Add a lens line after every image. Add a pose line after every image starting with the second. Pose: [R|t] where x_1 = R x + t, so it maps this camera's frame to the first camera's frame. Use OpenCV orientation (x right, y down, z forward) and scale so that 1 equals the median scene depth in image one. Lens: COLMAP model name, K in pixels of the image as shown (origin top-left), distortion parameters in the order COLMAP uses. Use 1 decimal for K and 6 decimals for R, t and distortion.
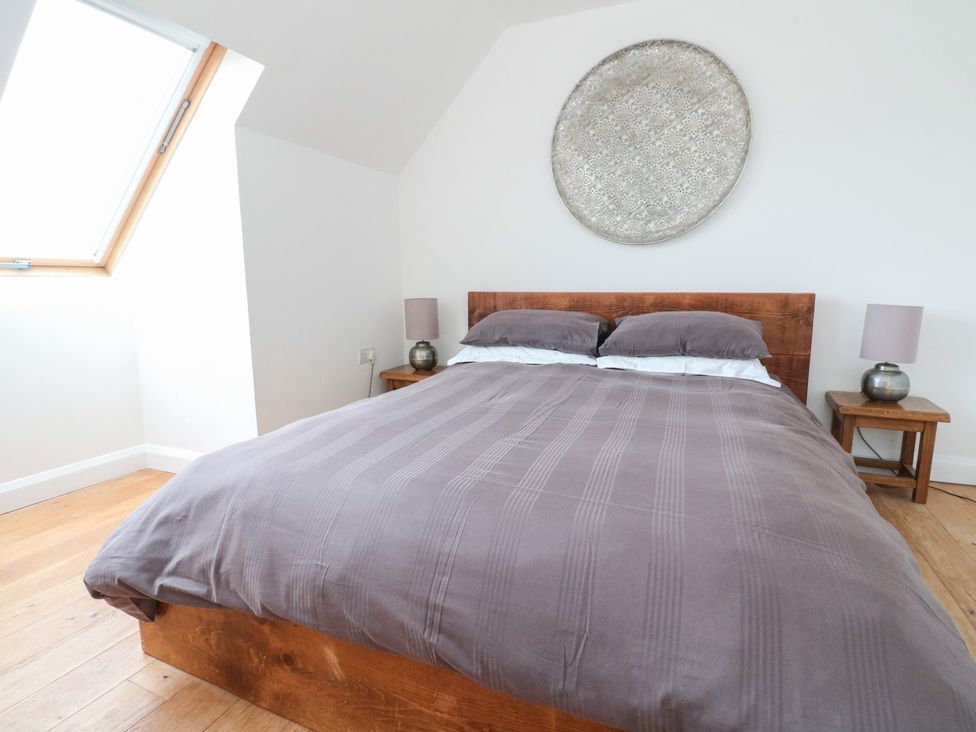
lens RADIAL K [[520.5, 0, 488.5], [0, 520.5, 368.2], [0, 0, 1]] dist [-0.012859, -0.000552]
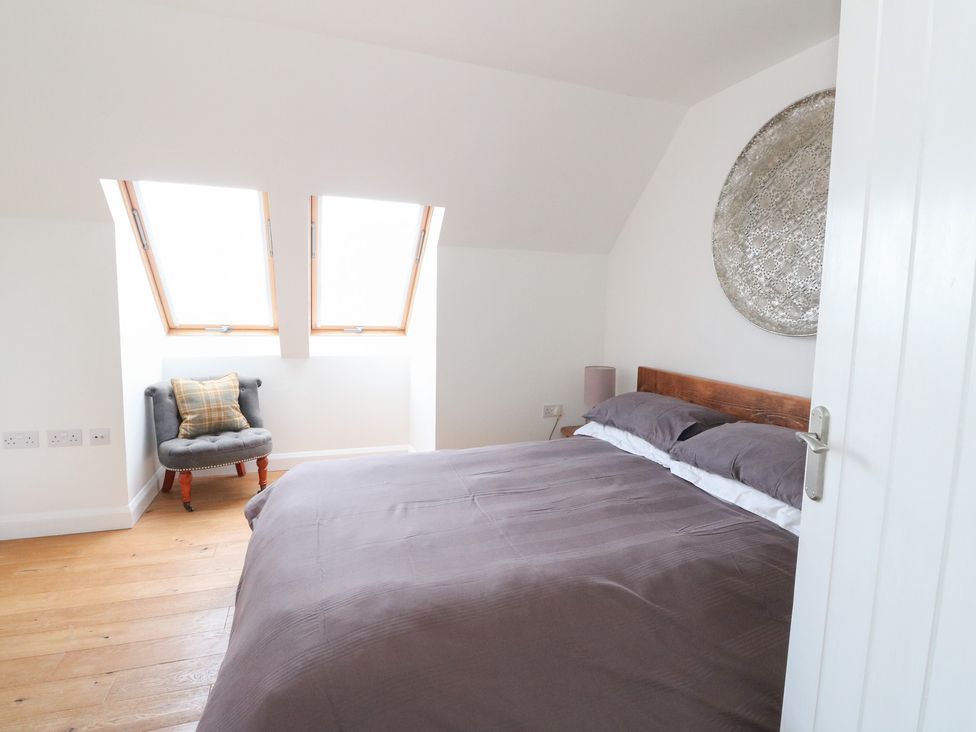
lens RADIAL K [[520.5, 0, 489.6], [0, 520.5, 362.9], [0, 0, 1]] dist [-0.012859, -0.000552]
pose [[0.677565, 0.102183, -0.728329, 0.580296], [-0.139028, 0.990242, 0.009592, -0.140721], [0.722203, 0.094759, 0.685160, 0.101354]]
